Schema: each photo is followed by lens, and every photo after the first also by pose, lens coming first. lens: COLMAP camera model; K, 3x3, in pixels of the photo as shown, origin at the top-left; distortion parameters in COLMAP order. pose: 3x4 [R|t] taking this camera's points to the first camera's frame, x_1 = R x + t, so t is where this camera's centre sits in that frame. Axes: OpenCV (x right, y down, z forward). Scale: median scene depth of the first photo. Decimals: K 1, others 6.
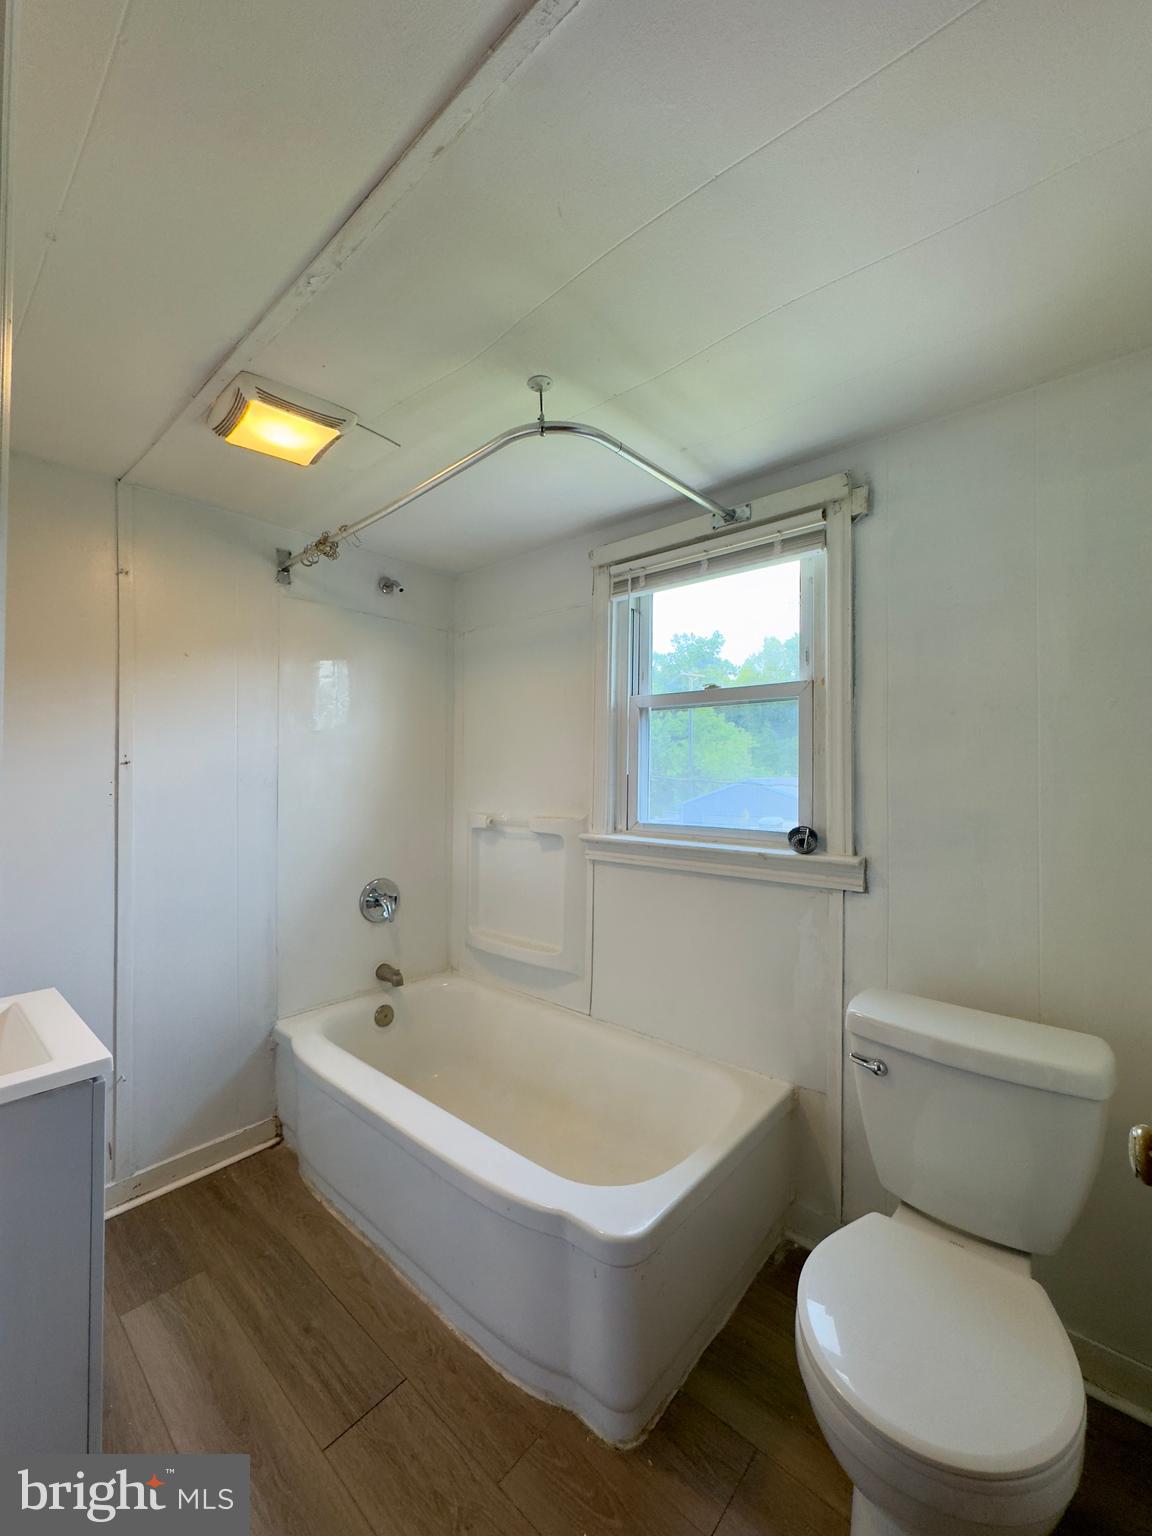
lens RADIAL K [[613.8, 0, 576.0], [0, 613.8, 768.0], [0, 0, 1]] dist [0.000301, -0.000088]
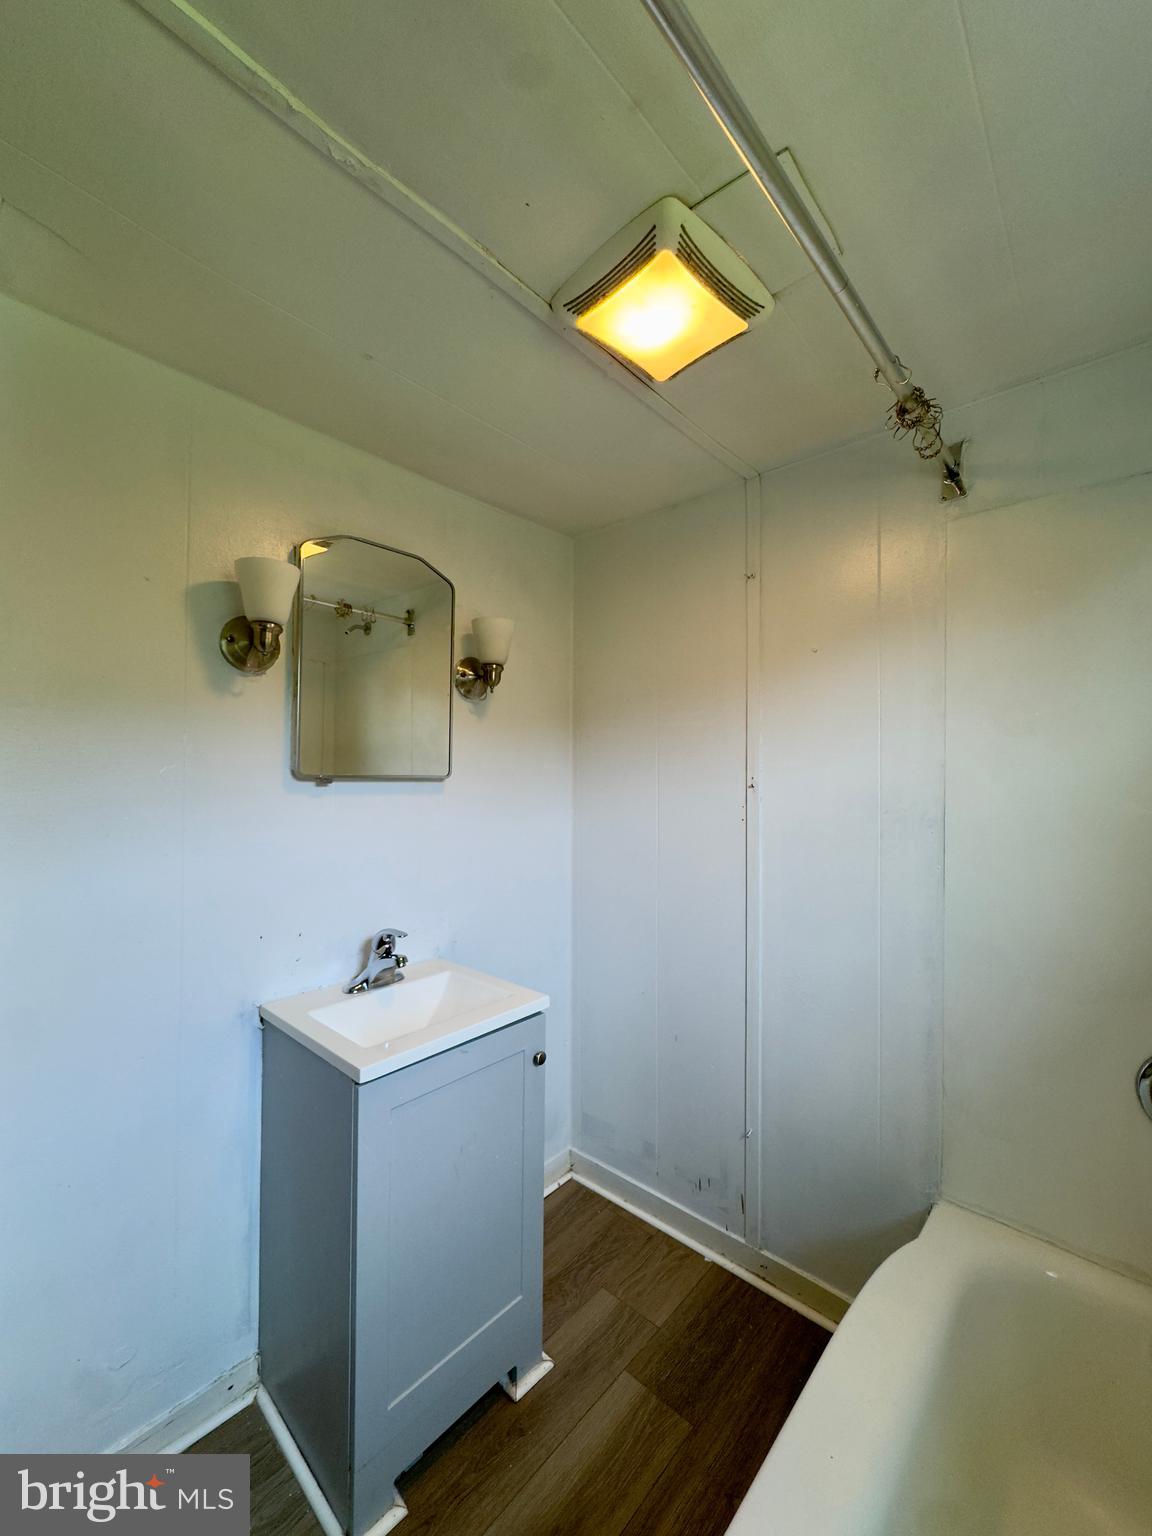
lens RADIAL K [[613.8, 0, 576.0], [0, 613.8, 768.0], [0, 0, 1]] dist [0.000301, -0.000088]
pose [[-0.012741, -0.007544, -0.999890, 0.183274], [0.002603, 0.999968, -0.007578, -0.030401], [0.999915, -0.002700, -0.012721, 0.780577]]
